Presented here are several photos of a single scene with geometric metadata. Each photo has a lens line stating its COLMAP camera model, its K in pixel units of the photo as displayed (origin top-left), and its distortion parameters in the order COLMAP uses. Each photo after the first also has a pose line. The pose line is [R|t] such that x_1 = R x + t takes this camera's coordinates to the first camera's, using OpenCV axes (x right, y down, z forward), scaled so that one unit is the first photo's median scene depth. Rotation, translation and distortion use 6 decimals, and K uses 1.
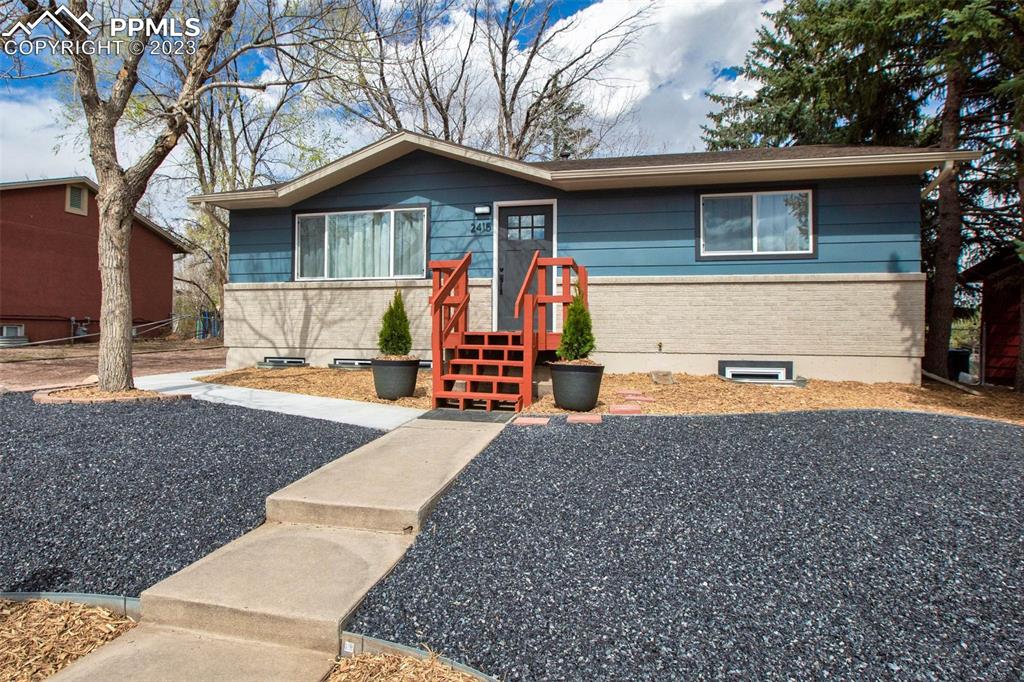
lens RADIAL K [[478.7, 0, 493.0], [0, 478.7, 318.9], [0, 0, 1]] dist [-0.023526, 0.001471]
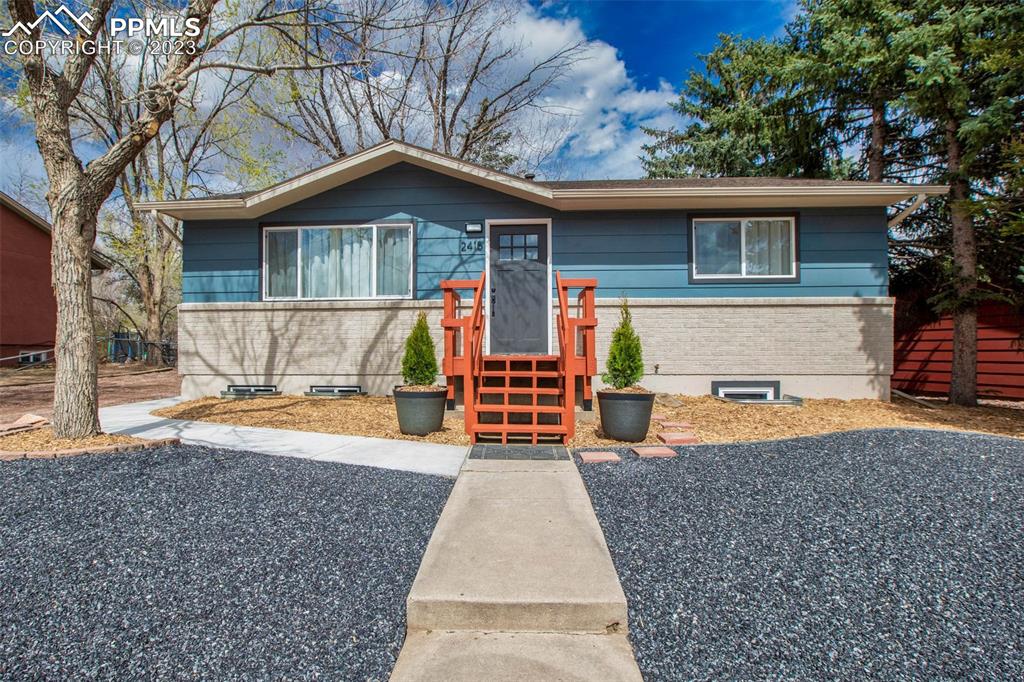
lens RADIAL K [[461.8, 0, 485.8], [0, 461.8, 340.3], [0, 0, 1]] dist [-0.022443, 0.000614]
pose [[0.989406, -0.006270, 0.145042, -0.145512], [0.005572, 0.999971, 0.005215, -0.008296], [-0.145071, -0.004352, 0.989412, 0.089703]]
